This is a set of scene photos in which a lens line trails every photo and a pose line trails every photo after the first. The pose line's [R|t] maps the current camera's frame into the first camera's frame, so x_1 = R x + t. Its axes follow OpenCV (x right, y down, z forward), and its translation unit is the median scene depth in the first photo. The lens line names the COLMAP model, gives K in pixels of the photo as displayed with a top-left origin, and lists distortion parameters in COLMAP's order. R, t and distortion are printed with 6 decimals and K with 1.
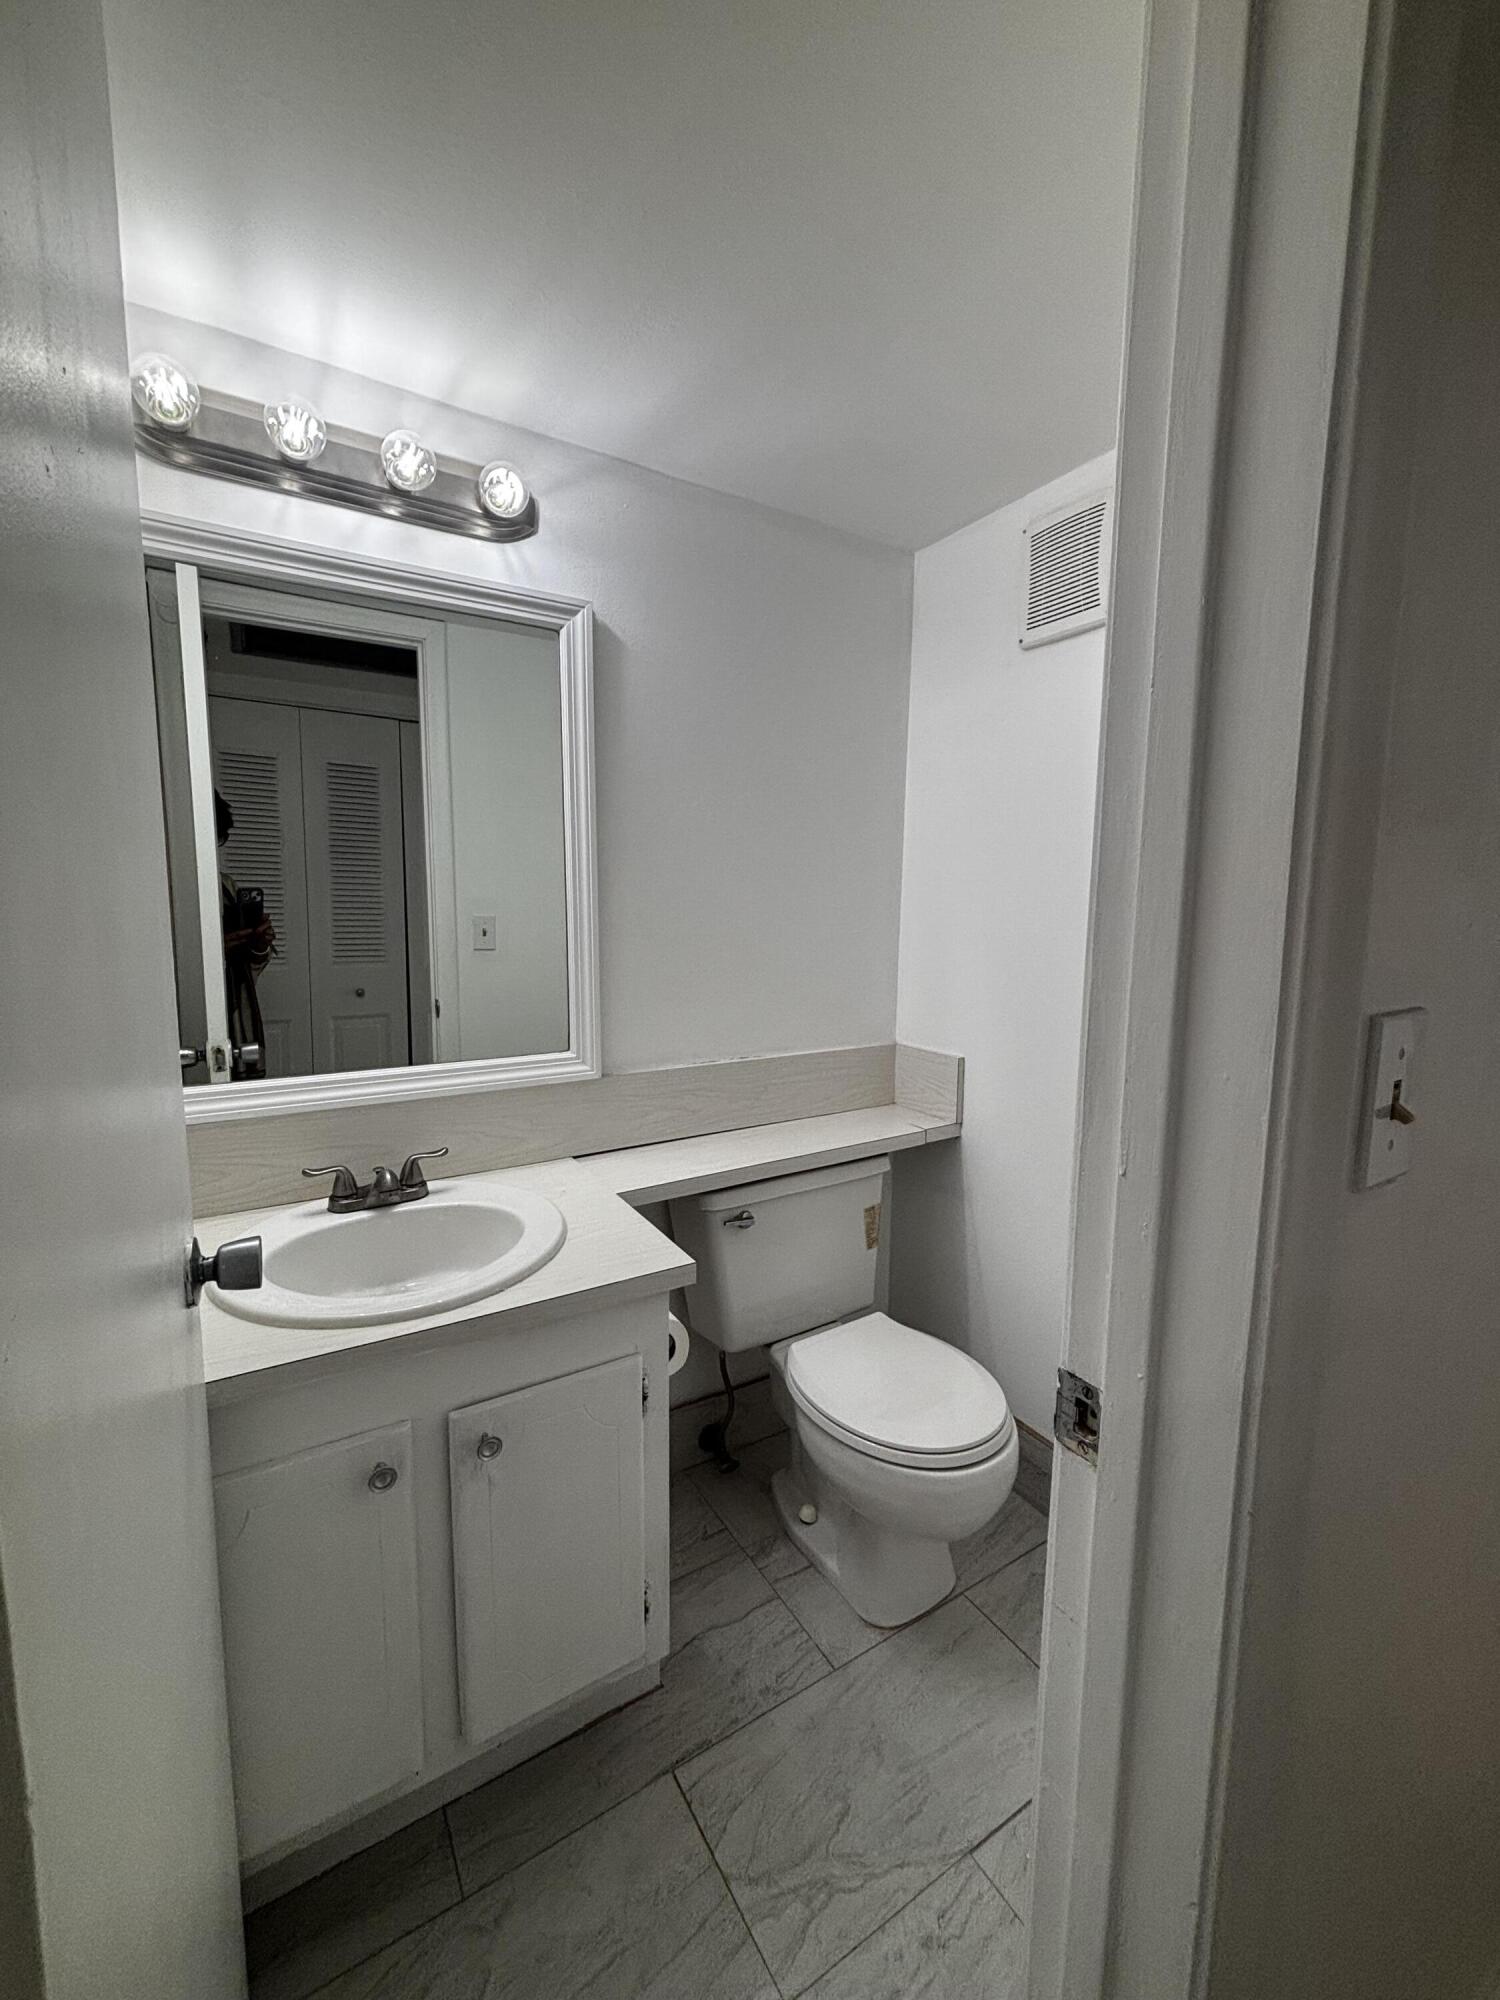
lens RADIAL K [[818.0, 0, 750.0], [0, 818.0, 1000.0], [0, 0, 1]] dist [-0.000689, -0.000092]
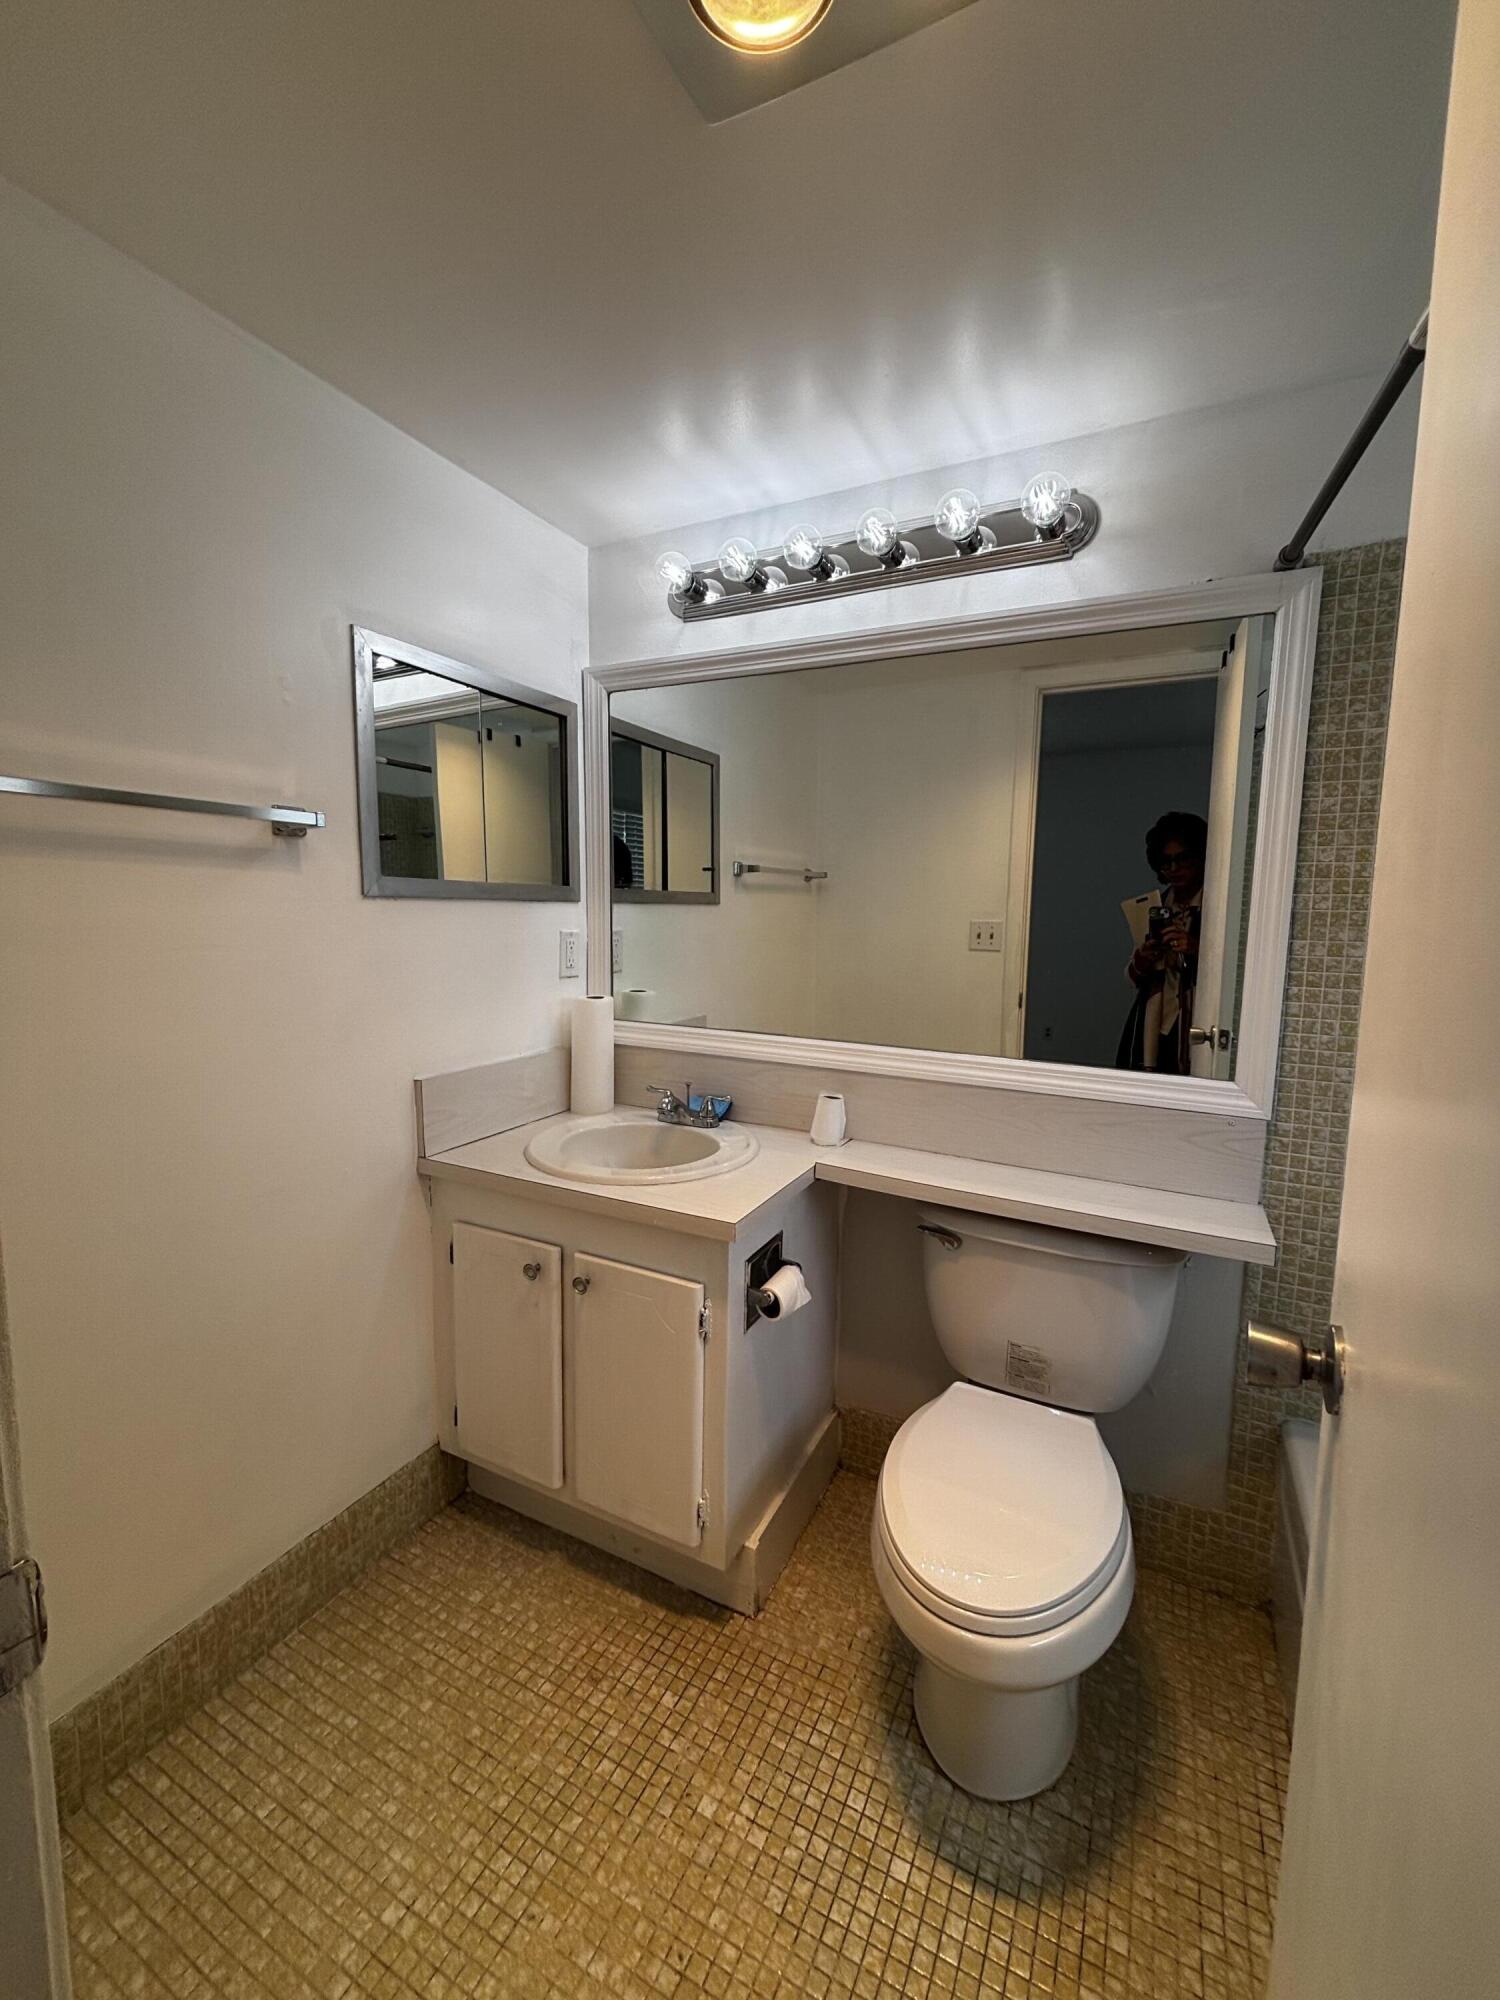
lens RADIAL K [[807.8, 0, 742.0], [0, 807.8, 996.7], [0, 0, 1]] dist [-0.002344, -0.000473]
pose [[0.572285, 0.092903, -0.814776, 0.582603], [-0.116975, 0.992650, 0.031023, -0.015588], [0.811669, 0.077554, 0.578946, 0.235434]]
